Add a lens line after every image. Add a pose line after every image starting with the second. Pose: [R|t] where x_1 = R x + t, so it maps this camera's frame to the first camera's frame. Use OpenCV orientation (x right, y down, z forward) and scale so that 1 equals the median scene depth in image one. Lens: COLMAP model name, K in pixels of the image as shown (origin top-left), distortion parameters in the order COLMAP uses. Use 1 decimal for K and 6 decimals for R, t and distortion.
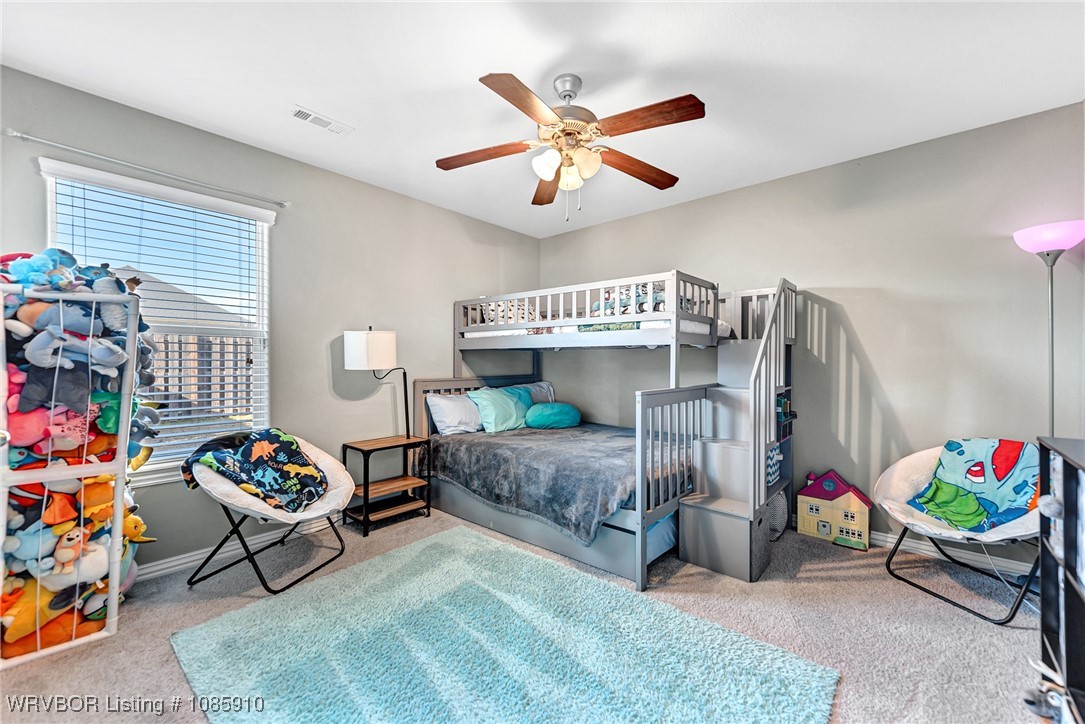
lens RADIAL K [[429.6, 0, 540.1], [0, 429.6, 360.4], [0, 0, 1]] dist [0.013081, -0.003958]
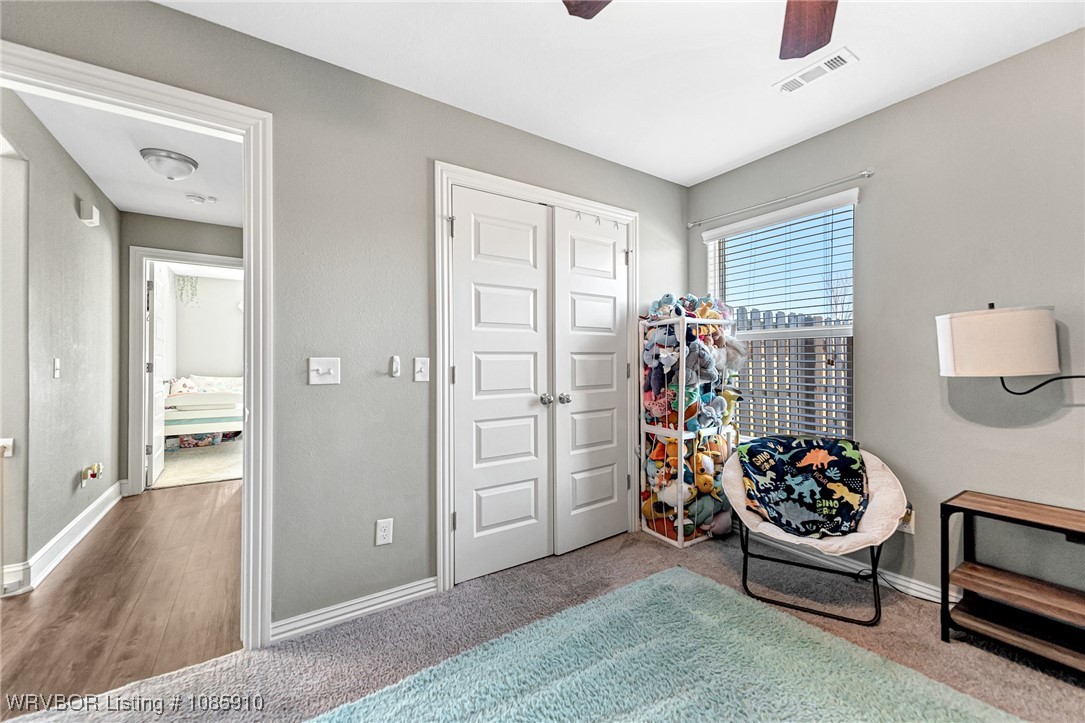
lens RADIAL K [[429.6, 0, 539.2], [0, 429.6, 362.4], [0, 0, 1]] dist [0.013081, -0.003958]
pose [[-0.256714, -0.003625, -0.966481, 0.407008], [0.002596, 0.999987, -0.004440, 0.003994], [0.966484, -0.003649, -0.256701, 0.668468]]
